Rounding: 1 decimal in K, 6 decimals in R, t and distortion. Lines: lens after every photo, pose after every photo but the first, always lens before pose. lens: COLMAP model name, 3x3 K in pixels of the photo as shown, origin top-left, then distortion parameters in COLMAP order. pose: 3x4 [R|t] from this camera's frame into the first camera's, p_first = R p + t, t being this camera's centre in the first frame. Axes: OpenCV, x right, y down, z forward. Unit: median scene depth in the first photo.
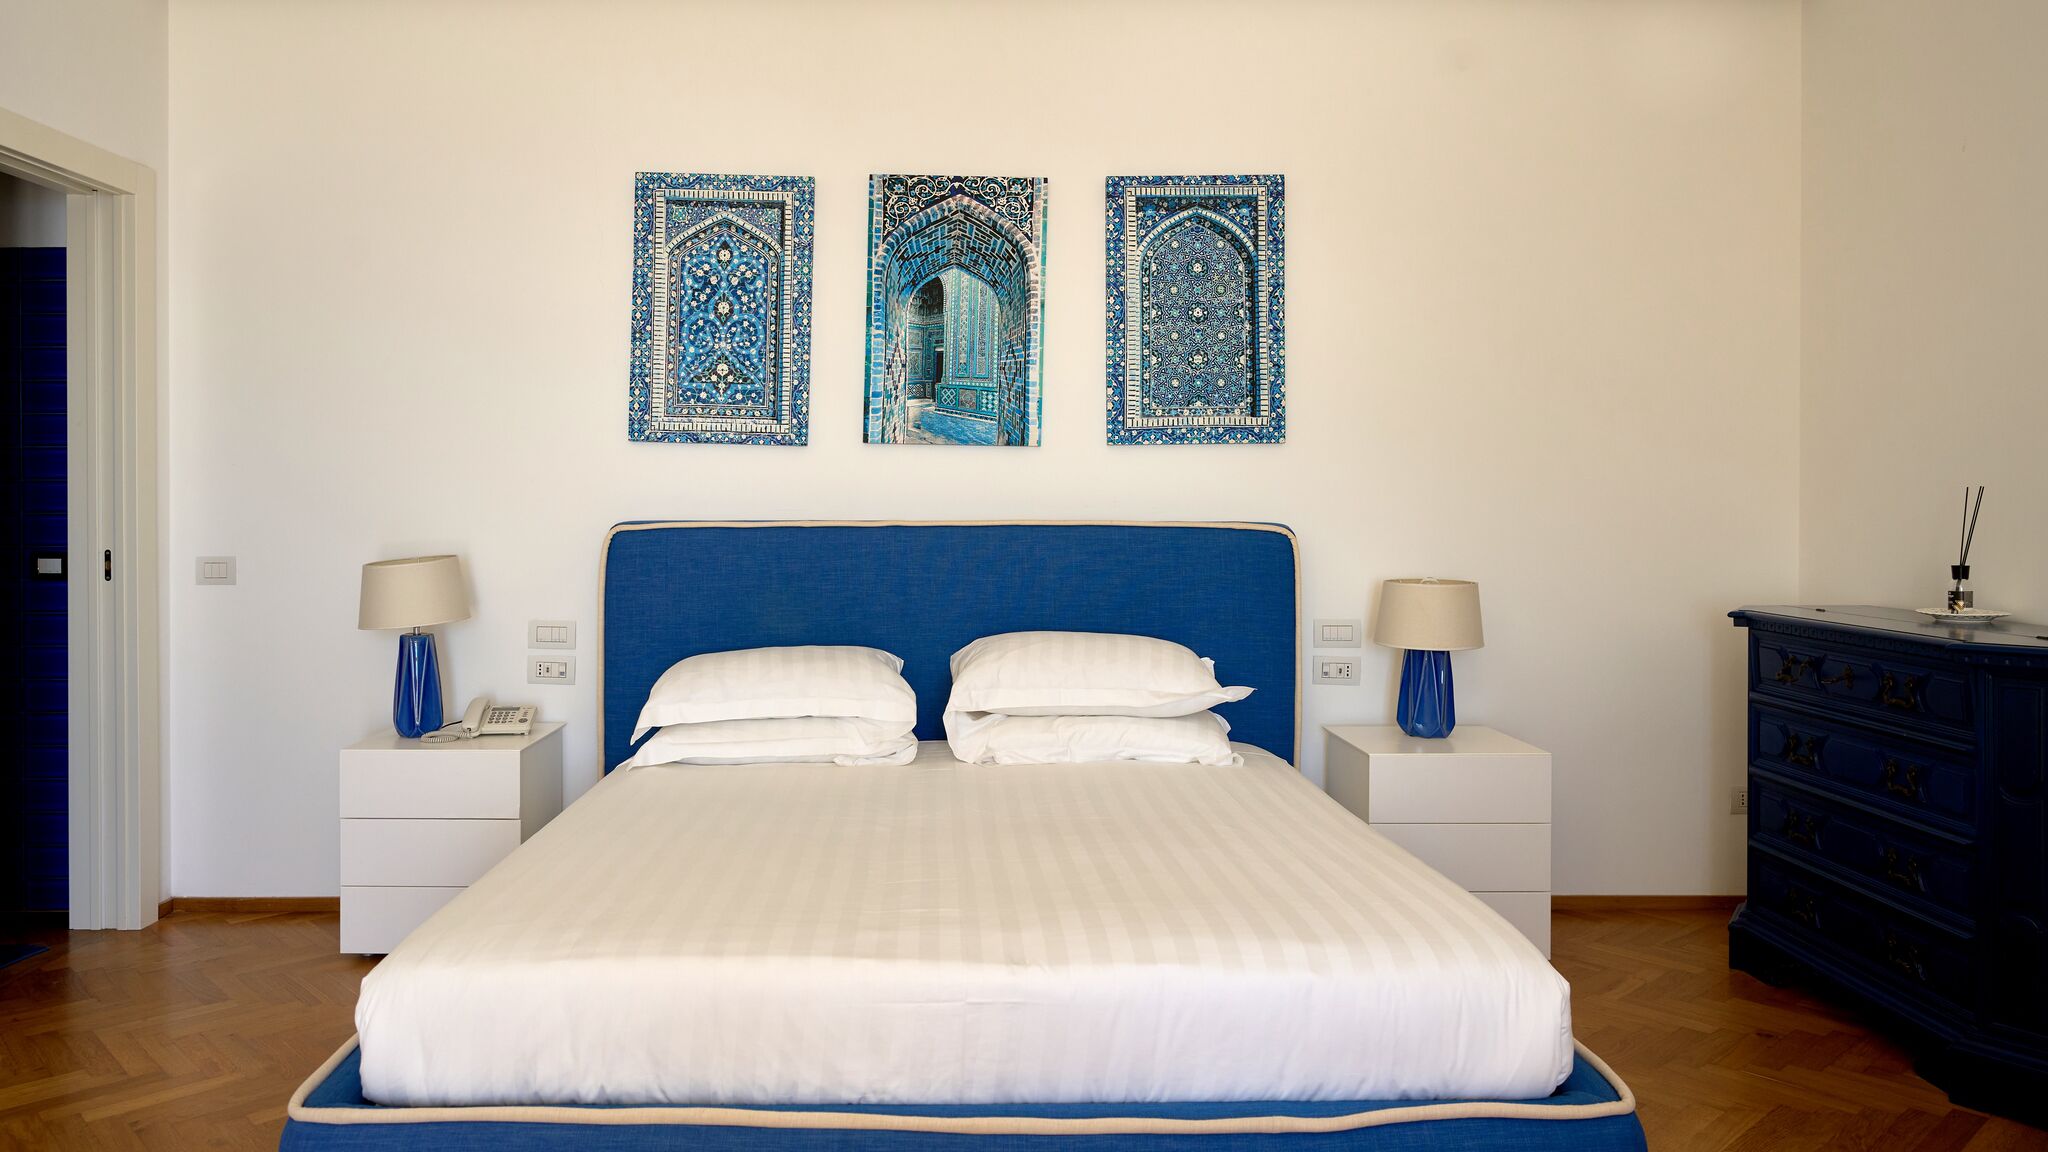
lens RADIAL K [[1332.9, 0, 1023.8], [0, 1332.9, 526.4], [0, 0, 1]] dist [0.001598, 0.002172]
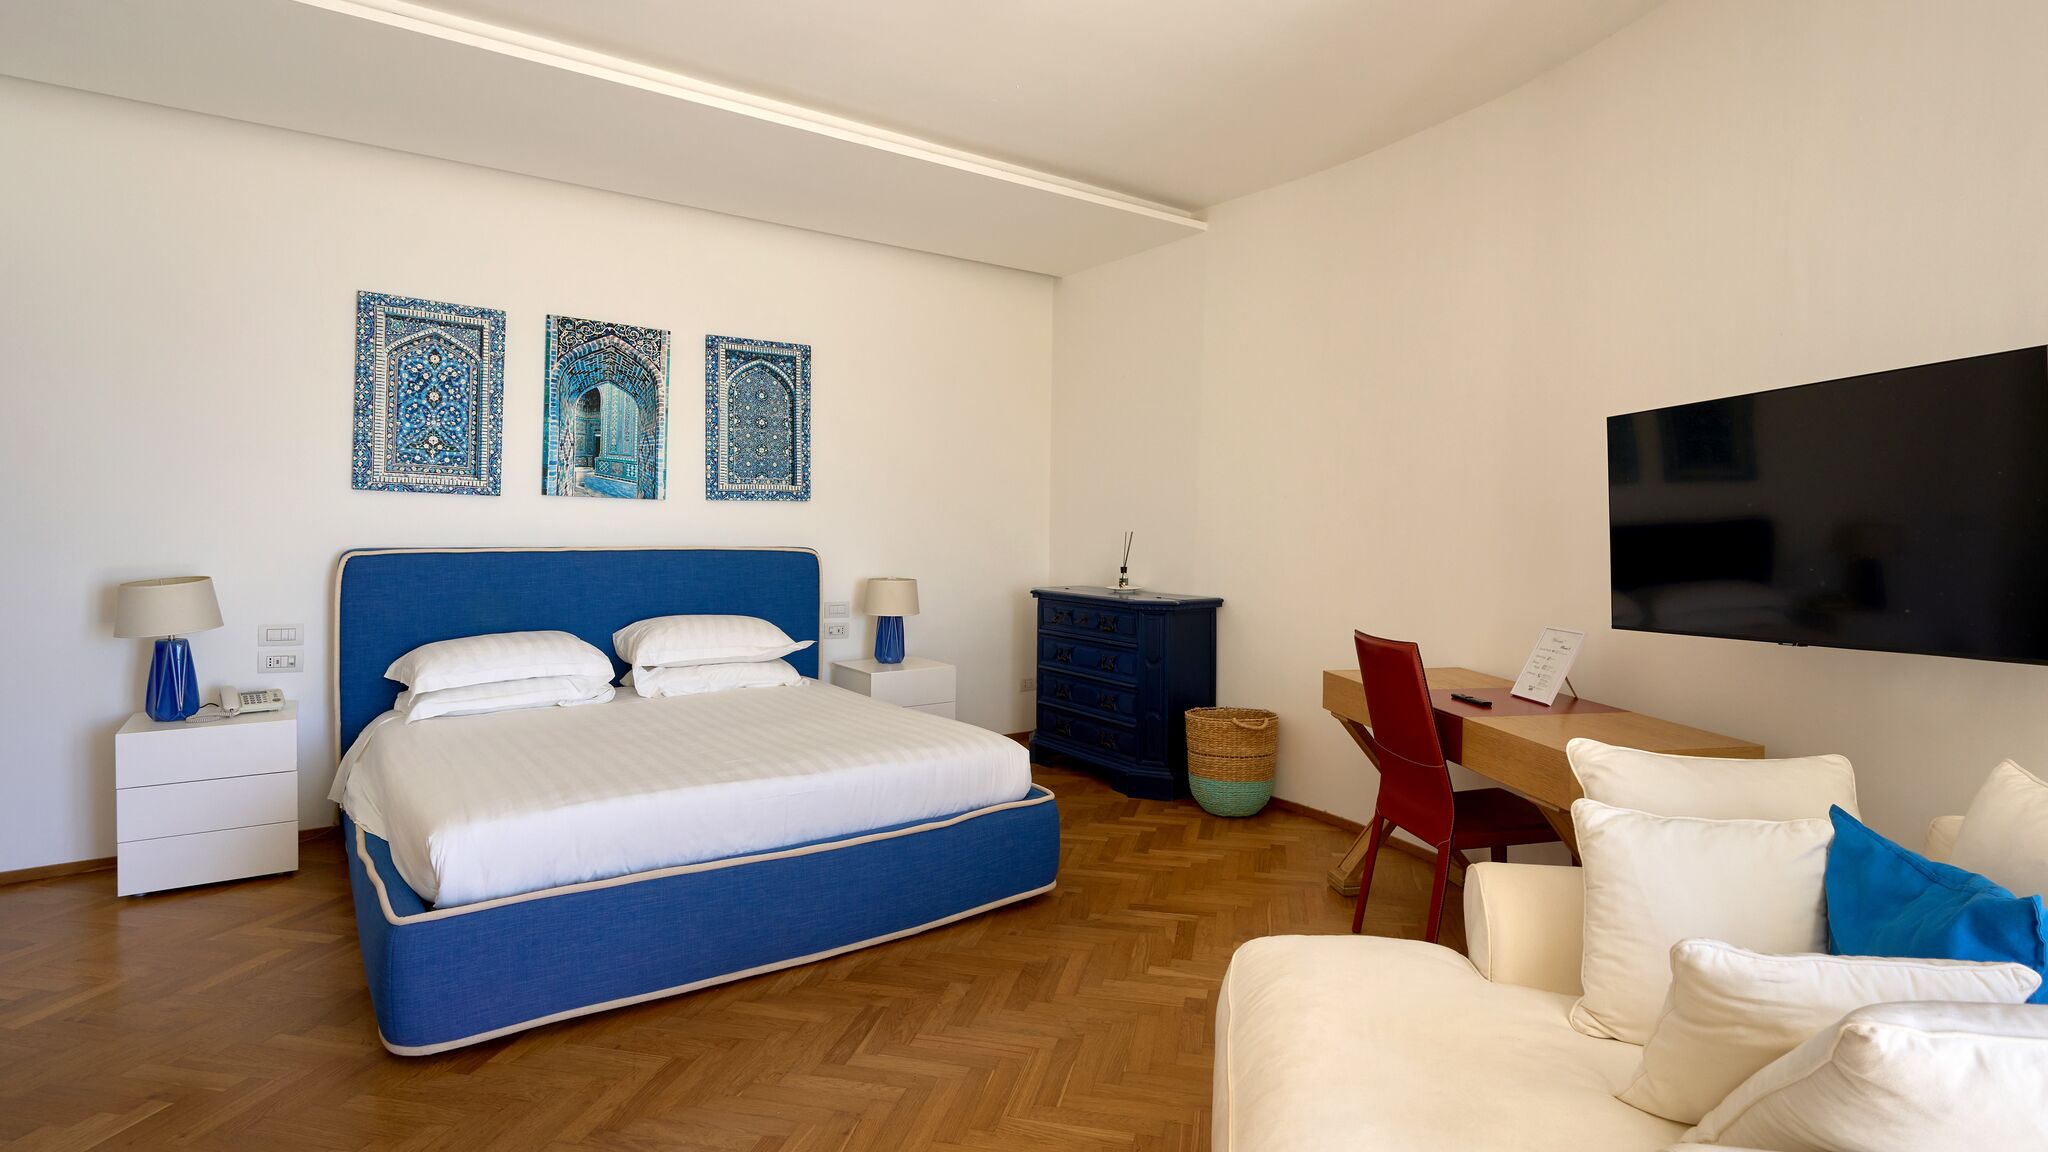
lens RADIAL K [[989.7, 0, 1024.0], [0, 989.7, 576.0], [0, 0, 1]] dist [0.009668, -0.000202]
pose [[0.822695, -0.021507, 0.568076, -0.312961], [-0.002270, 0.999152, 0.041115, -0.019171], [-0.568478, -0.035114, 0.821948, -0.222656]]
